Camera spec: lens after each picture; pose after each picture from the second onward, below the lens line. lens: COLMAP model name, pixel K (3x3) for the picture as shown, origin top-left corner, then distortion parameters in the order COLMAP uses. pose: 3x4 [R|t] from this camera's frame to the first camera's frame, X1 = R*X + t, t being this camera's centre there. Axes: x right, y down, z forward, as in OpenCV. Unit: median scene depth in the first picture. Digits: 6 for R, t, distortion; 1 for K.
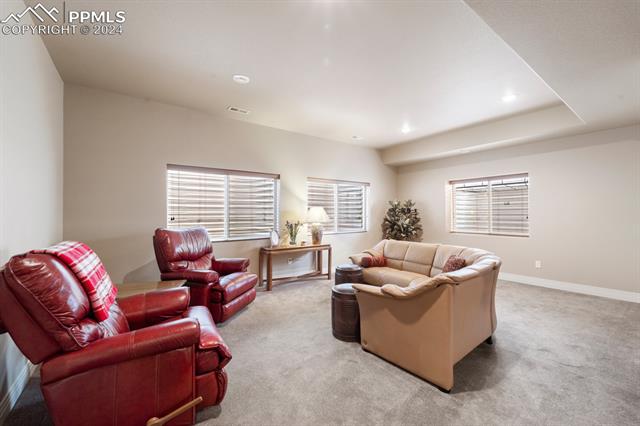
lens RADIAL K [[262.6, 0, 319.8], [0, 262.6, 212.7], [0, 0, 1]] dist [0.001137, 0.000184]
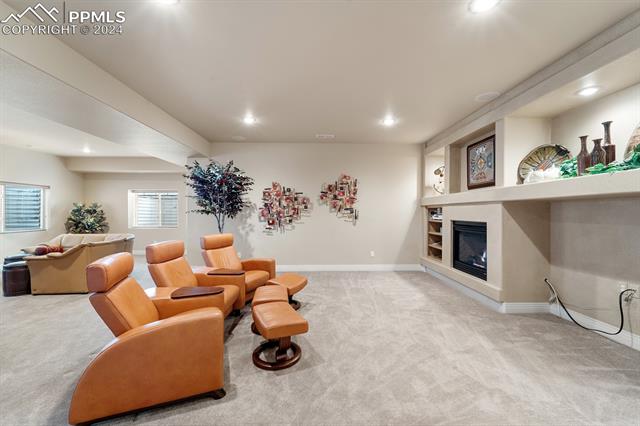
lens RADIAL K [[262.6, 0, 321.7], [0, 262.6, 212.8], [0, 0, 1]] dist [0.001137, 0.000184]
pose [[0.572961, 0.003204, 0.819576, -0.062670], [-0.005820, 0.999983, 0.000160, -0.007579], [-0.819562, -0.004862, 0.572970, -0.586519]]
